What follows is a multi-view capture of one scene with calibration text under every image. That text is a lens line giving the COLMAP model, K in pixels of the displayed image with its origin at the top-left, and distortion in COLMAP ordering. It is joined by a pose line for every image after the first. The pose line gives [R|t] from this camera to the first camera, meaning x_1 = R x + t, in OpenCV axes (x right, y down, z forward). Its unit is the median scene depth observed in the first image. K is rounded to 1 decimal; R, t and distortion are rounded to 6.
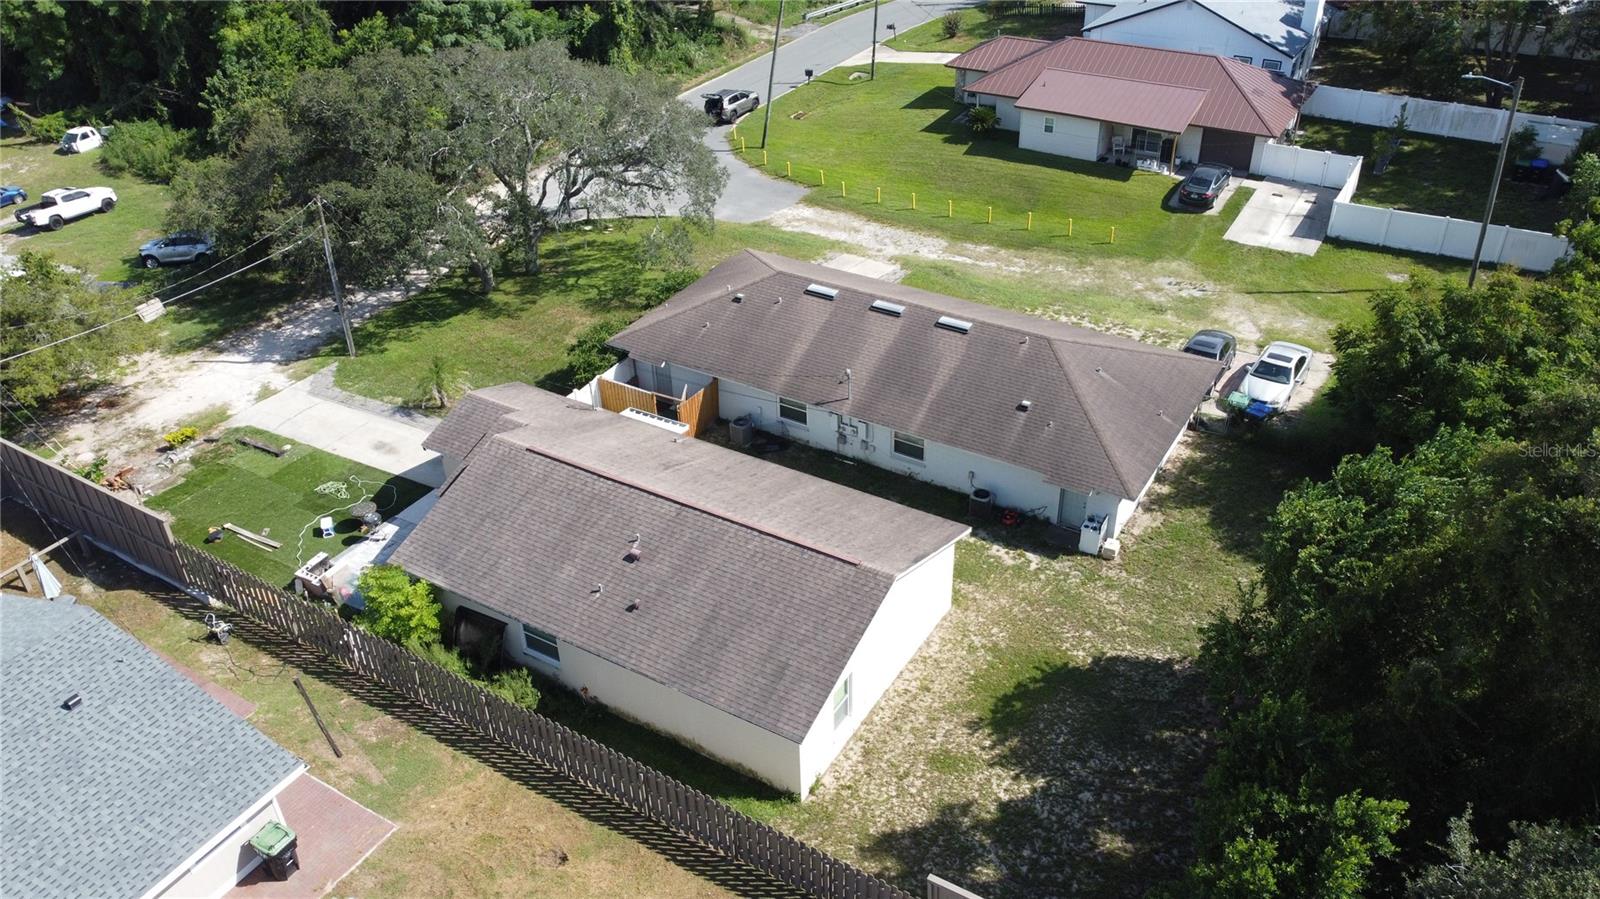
lens RADIAL K [[1207.7, 0, 800.7], [0, 1207.7, 459.1], [0, 0, 1]] dist [0.005914, -0.011976]
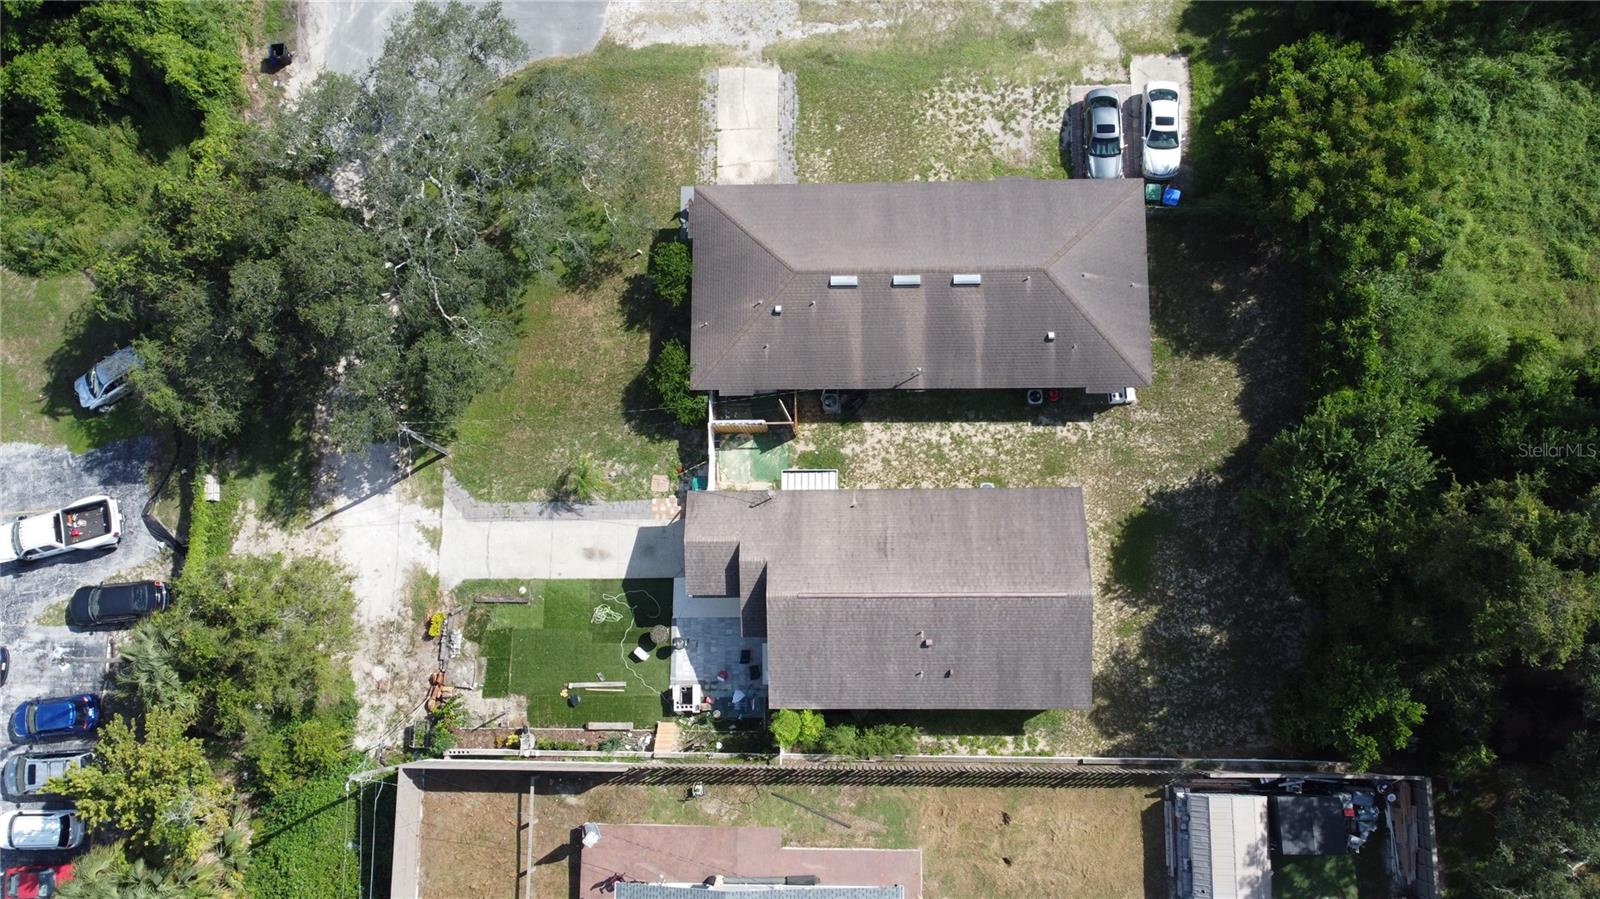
lens RADIAL K [[1207.7, 0, 800.7], [0, 1207.7, 459.1], [0, 0, 1]] dist [0.005914, -0.011976]
pose [[0.855397, -0.514276, 0.061767, -0.147828], [0.319414, 0.617603, 0.718708, -0.729903], [-0.407762, -0.595051, 0.692563, 0.071023]]
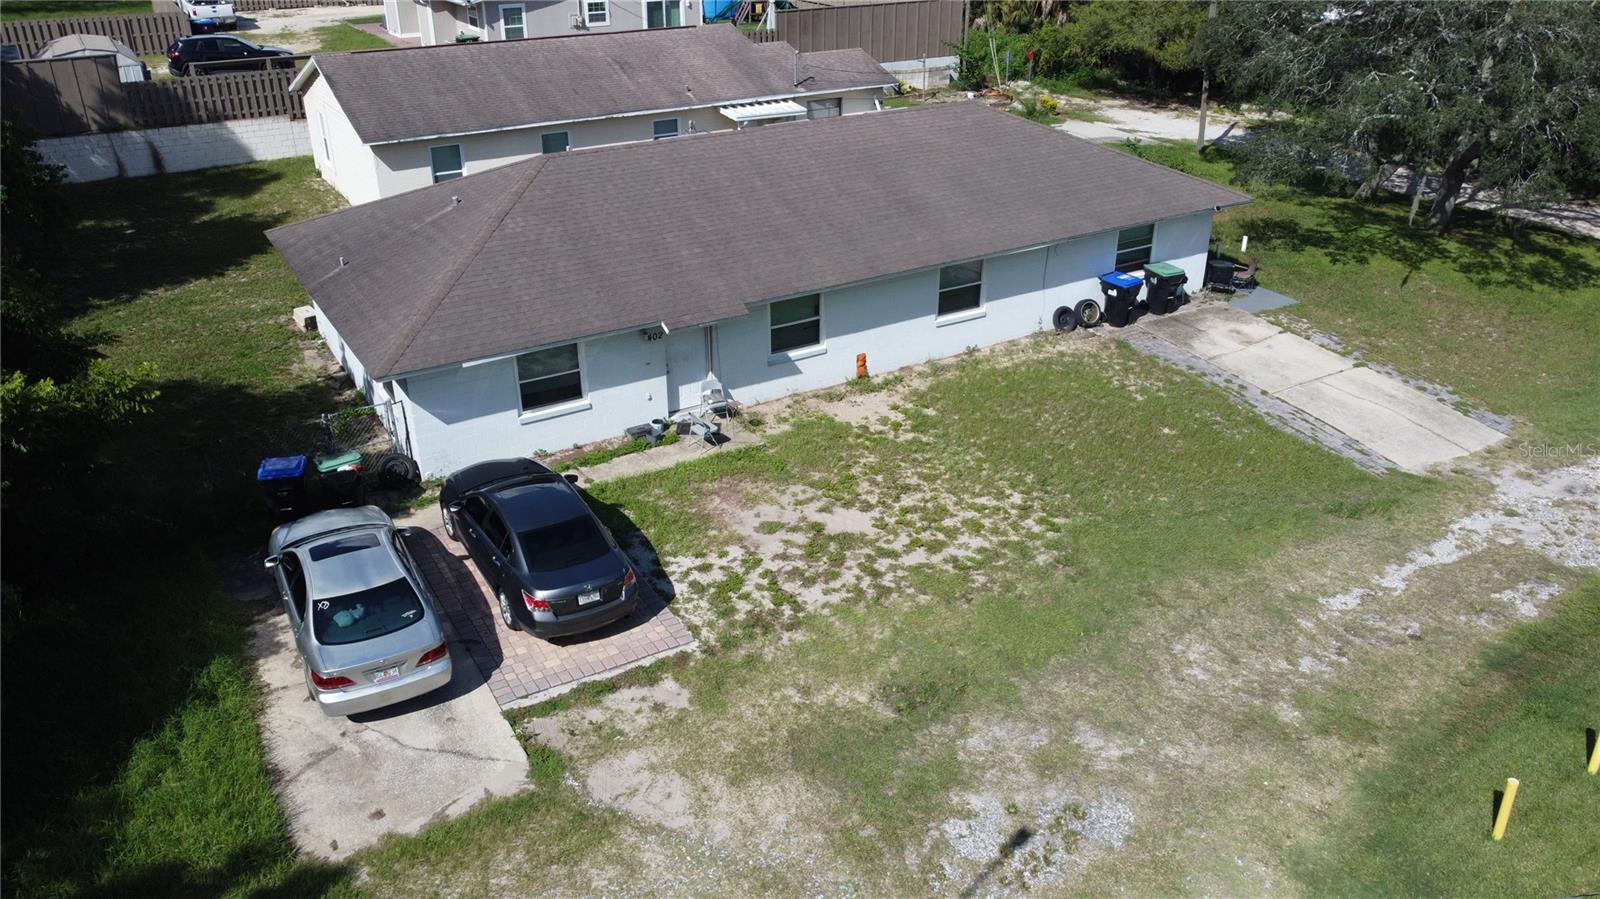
lens RADIAL K [[1207.7, 0, 800.7], [0, 1207.7, 459.1], [0, 0, 1]] dist [0.005914, -0.011976]
pose [[-0.456033, 0.423046, -0.782985, 0.503191], [-0.485121, 0.619428, 0.617225, -0.323856], [0.746117, 0.661318, -0.077250, 0.921721]]
